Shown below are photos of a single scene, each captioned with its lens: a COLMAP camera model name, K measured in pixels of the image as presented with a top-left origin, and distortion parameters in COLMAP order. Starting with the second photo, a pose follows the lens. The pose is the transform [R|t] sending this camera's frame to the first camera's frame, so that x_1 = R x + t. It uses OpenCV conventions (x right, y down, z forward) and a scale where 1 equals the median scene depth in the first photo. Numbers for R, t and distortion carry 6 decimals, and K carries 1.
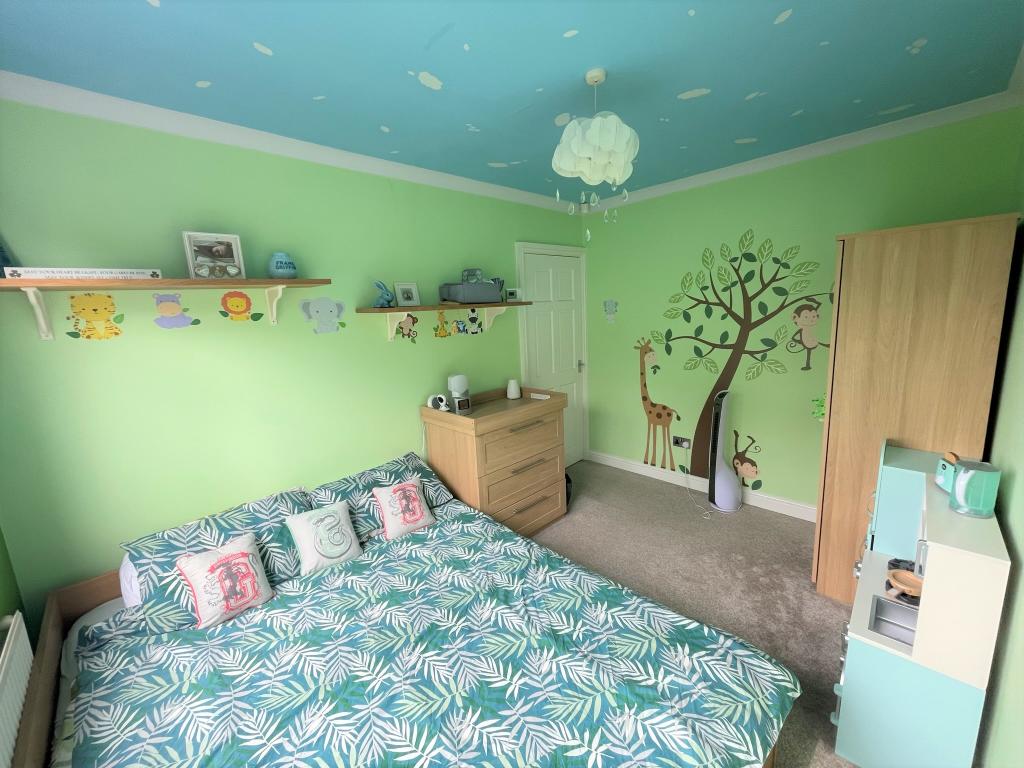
lens RADIAL K [[412.8, 0, 514.6], [0, 412.8, 381.4], [0, 0, 1]] dist [-0.002214, 0.000132]
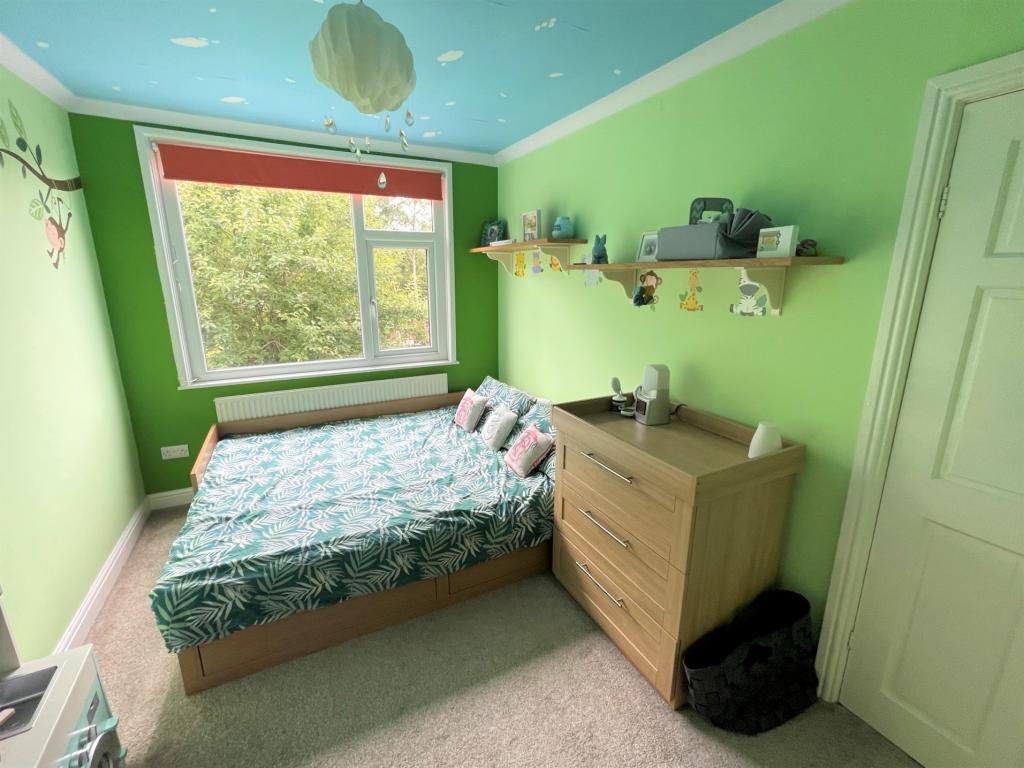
lens RADIAL K [[434.5, 0, 508.4], [0, 434.5, 382.3], [0, 0, 1]] dist [0.001973, 0.000291]
pose [[-0.293364, 0.284255, -0.912763, 0.777555], [-0.150230, 0.929202, 0.337659, -0.254476], [0.944123, 0.236181, -0.229891, 1.204697]]
